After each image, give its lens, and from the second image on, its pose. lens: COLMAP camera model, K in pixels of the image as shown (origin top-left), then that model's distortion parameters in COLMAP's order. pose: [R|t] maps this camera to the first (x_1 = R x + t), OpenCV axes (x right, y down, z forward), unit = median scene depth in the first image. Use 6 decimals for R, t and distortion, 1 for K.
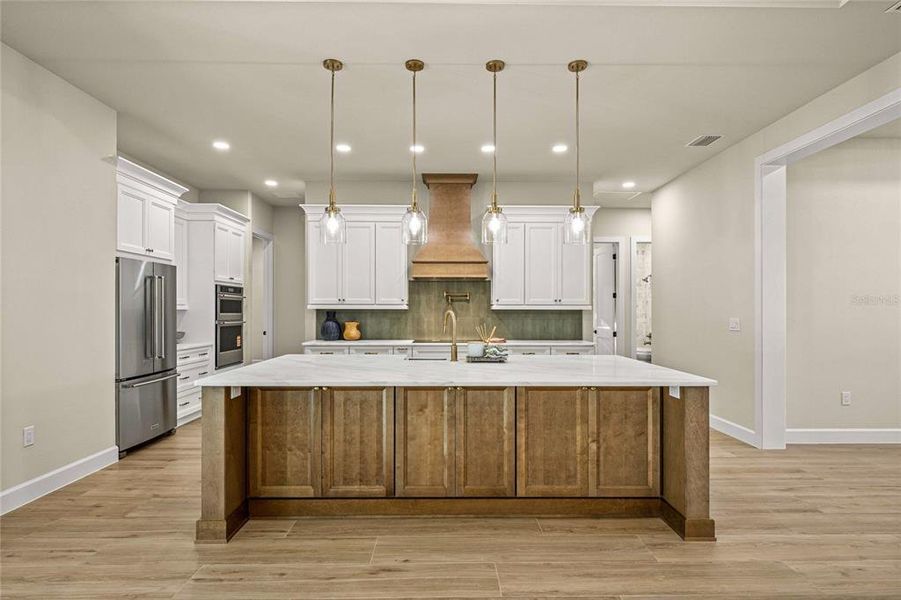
lens RADIAL K [[486.8, 0, 451.5], [0, 486.8, 306.9], [0, 0, 1]] dist [0.001392, 0.000160]
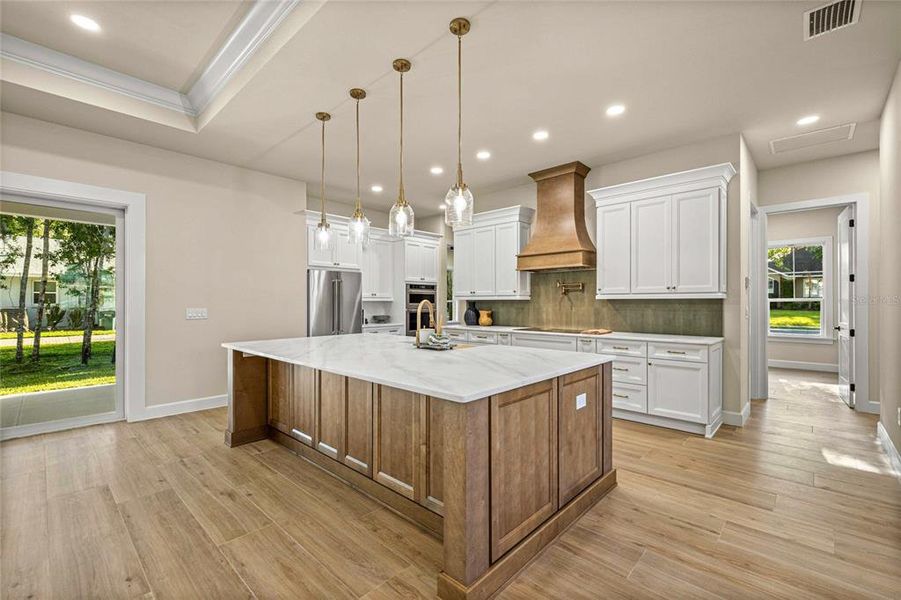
lens RADIAL K [[387.9, 0, 450.5], [0, 387.9, 300.0], [0, 0, 1]] dist [0.001100, -0.000019]
pose [[0.722308, -0.007589, -0.691530, 0.402302], [0.007338, 0.999968, -0.003309, 0.007360], [0.691533, -0.002684, 0.722340, 0.254942]]
